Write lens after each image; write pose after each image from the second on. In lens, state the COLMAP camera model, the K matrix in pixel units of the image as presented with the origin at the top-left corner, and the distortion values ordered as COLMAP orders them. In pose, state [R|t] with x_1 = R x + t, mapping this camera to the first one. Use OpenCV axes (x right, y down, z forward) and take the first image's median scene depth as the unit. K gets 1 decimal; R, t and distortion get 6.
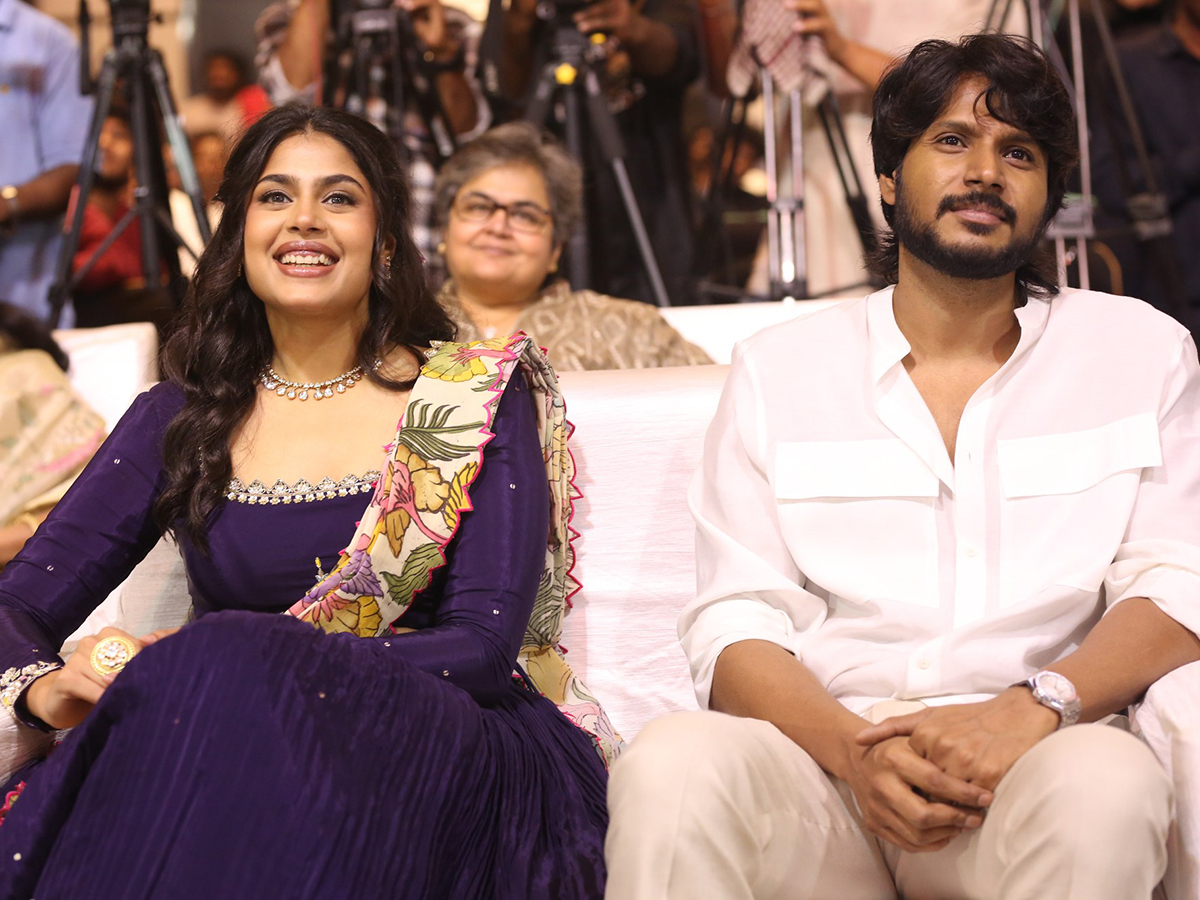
lens RADIAL K [[3188.2, 0, 551.1], [0, 3188.2, 450.2], [0, 0, 1]] dist [-0.052047, -0.053275]
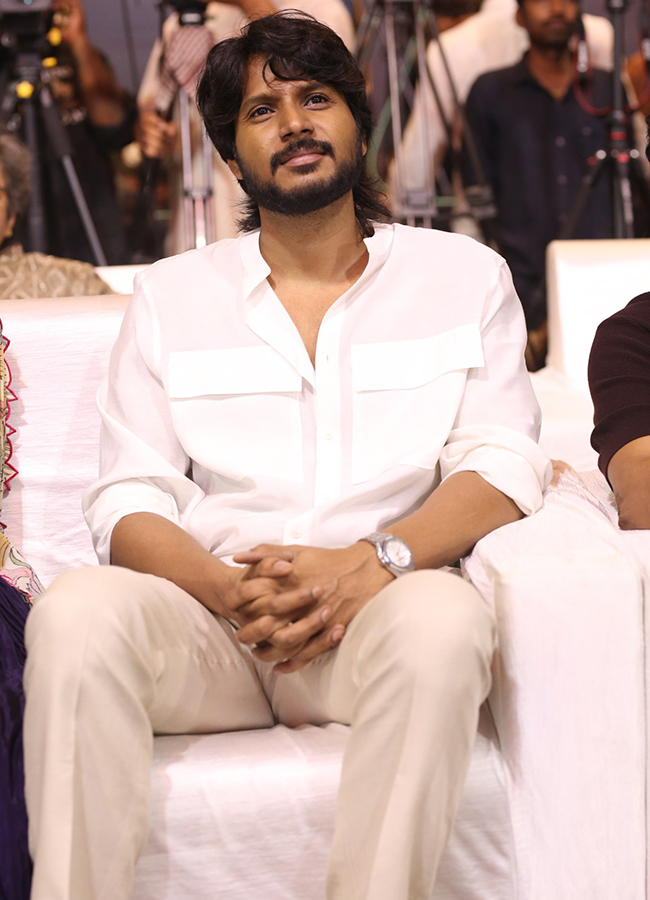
lens RADIAL K [[2318.0, 0, 285.4], [0, 2318.0, 448.7], [0, 0, 1]] dist [0.021063, -1.556275]
pose [[0.994933, -0.010768, 0.099961, 0.025499], [0.009374, 0.999852, 0.014410, 0.023843], [-0.100101, -0.013400, 0.994887, 0.117729]]
